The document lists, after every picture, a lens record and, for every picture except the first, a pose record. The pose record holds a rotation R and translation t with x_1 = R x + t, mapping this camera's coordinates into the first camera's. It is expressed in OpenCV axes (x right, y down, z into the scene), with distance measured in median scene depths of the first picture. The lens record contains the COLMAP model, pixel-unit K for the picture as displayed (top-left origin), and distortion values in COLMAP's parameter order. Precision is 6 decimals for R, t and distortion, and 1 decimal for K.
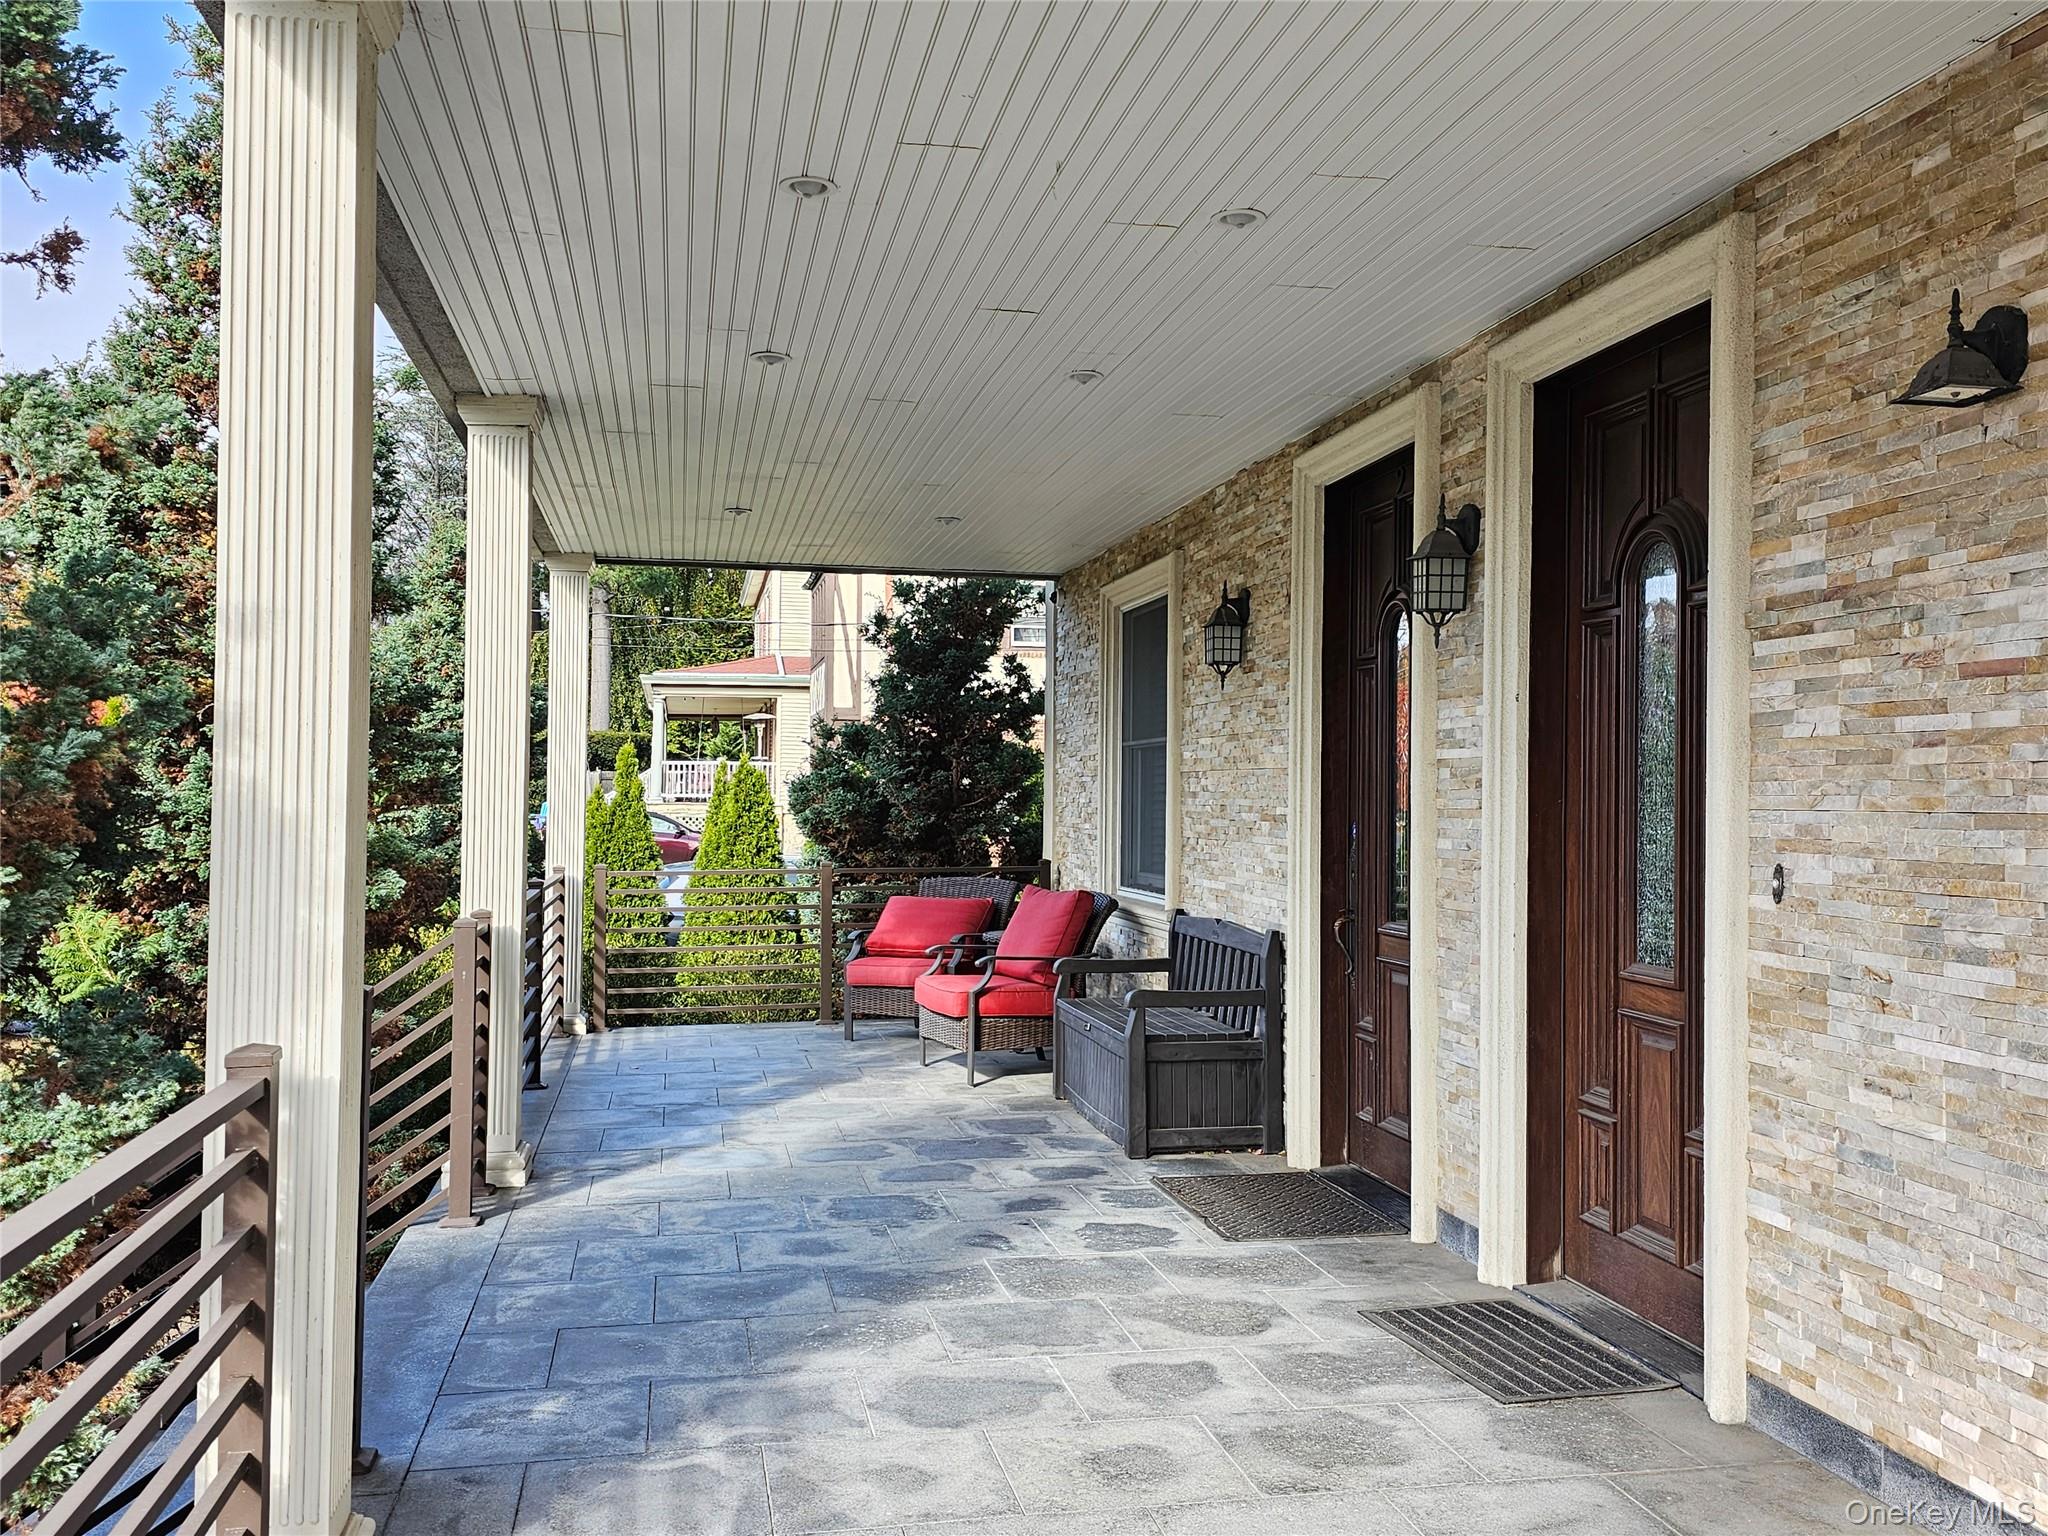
lens RADIAL K [[1828.3, 0, 1025.7], [0, 1828.3, 767.6], [0, 0, 1]] dist [0.080328, -0.089157]
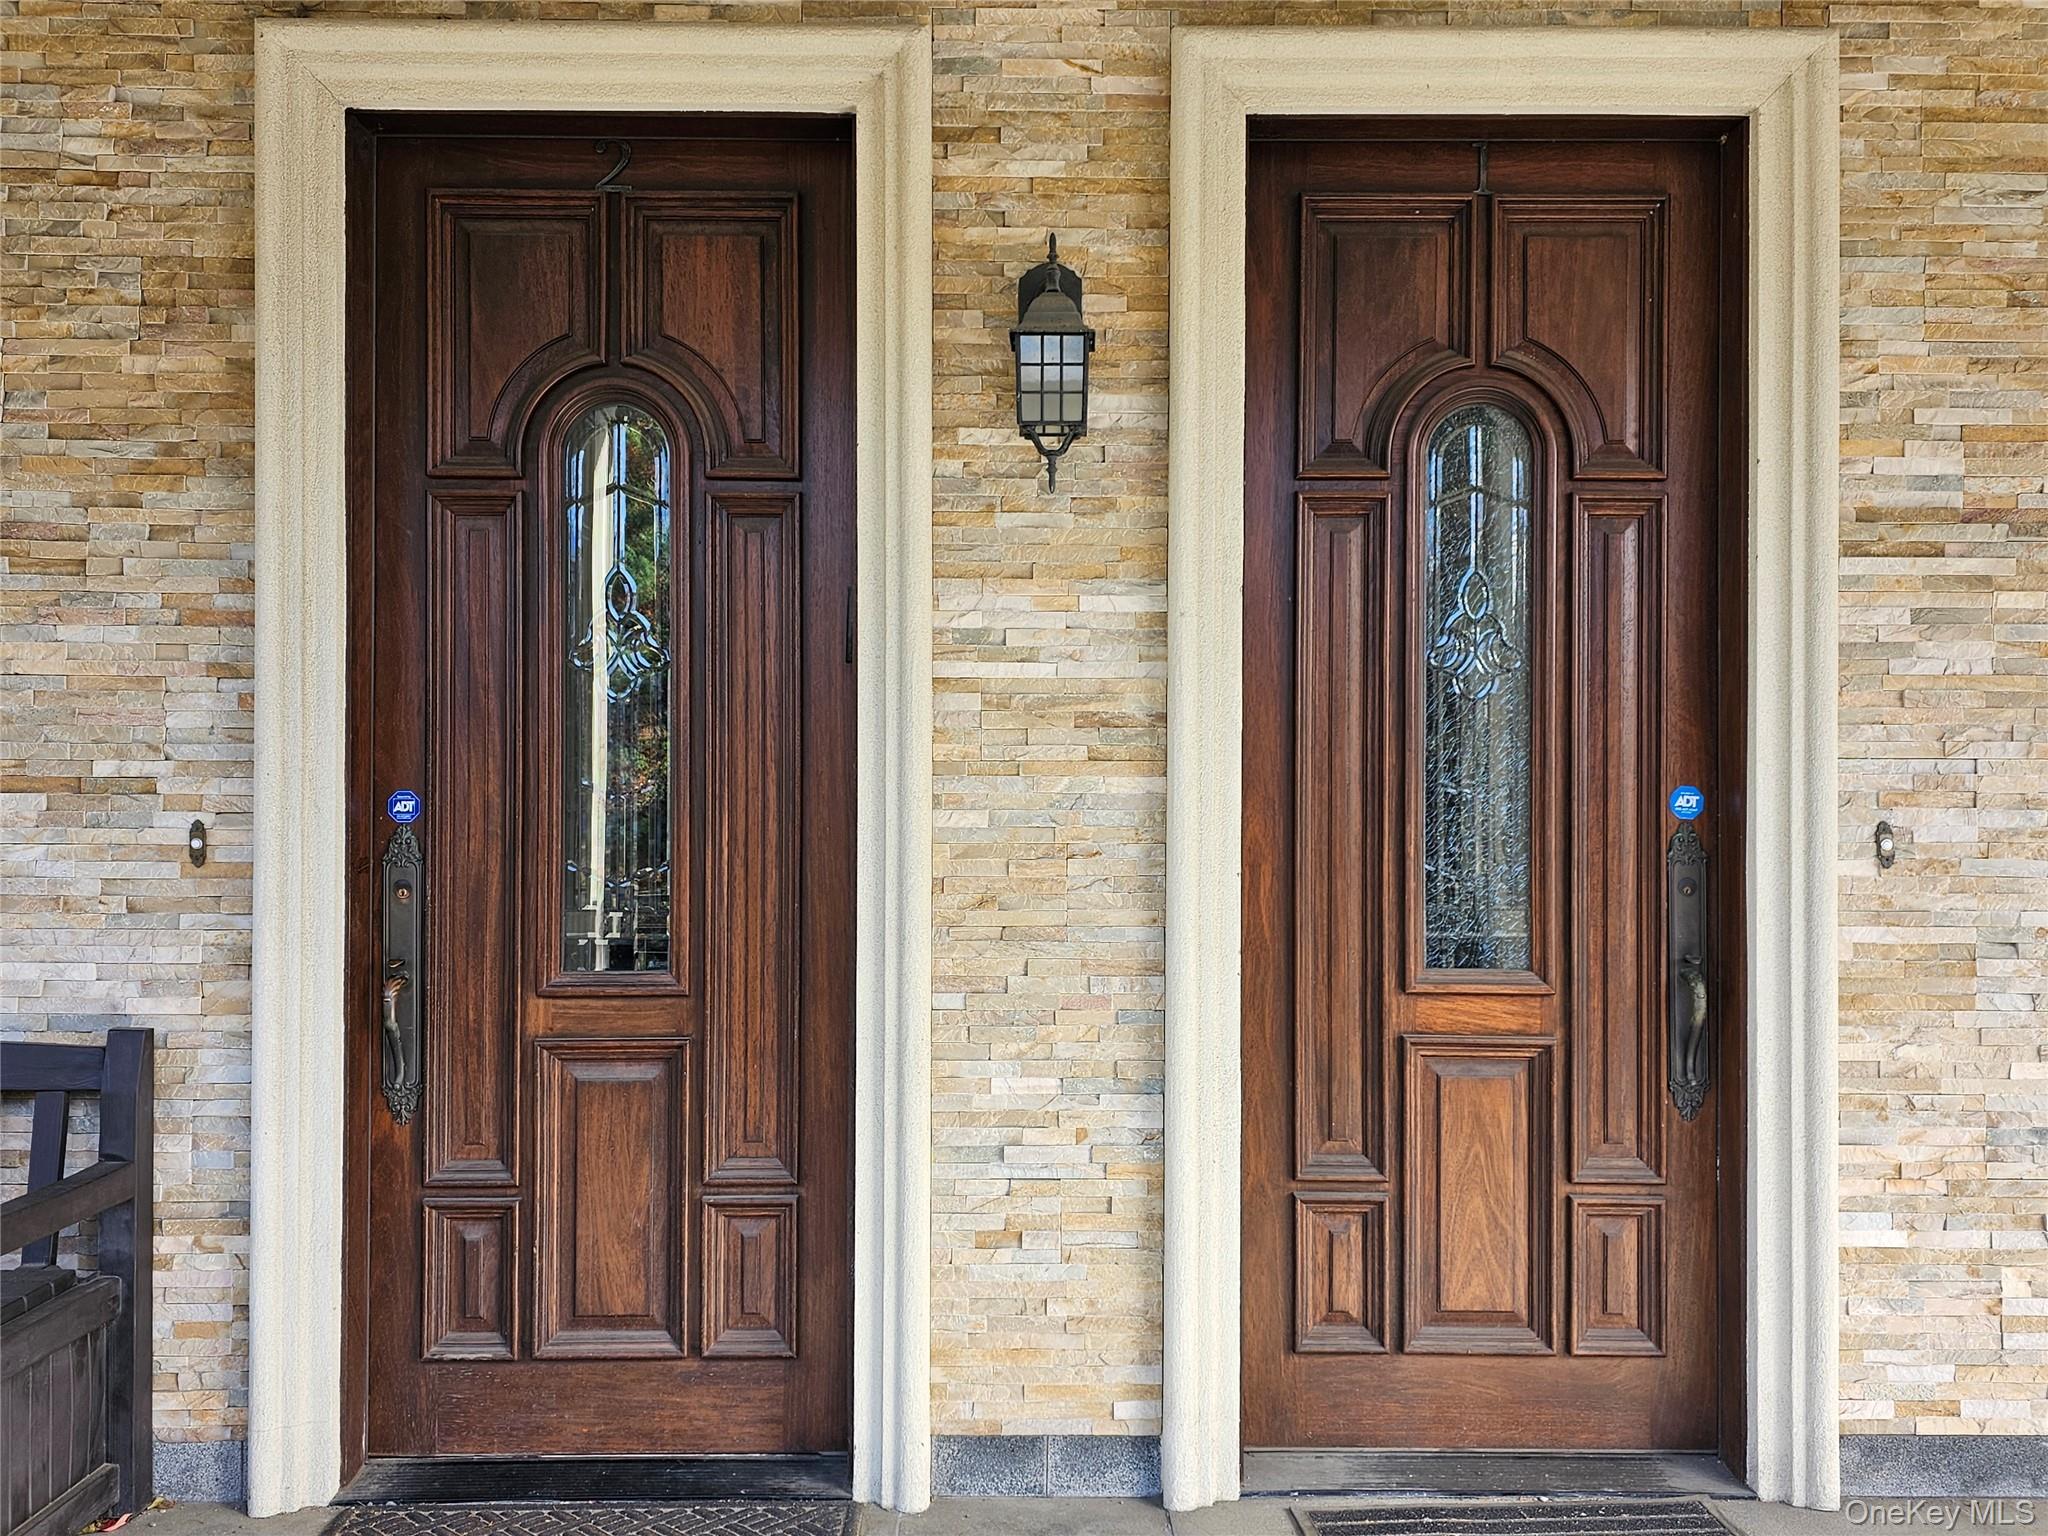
lens RADIAL K [[1808.6, 0, 1029.7], [0, 1808.6, 785.2], [0, 0, 1]] dist [0.061692, -0.056213]
pose [[0.173565, 0.001120, 0.984822, -0.404074], [-0.018006, 0.999836, 0.002036, 0.033355], [-0.984658, -0.018086, 0.173557, 1.020100]]
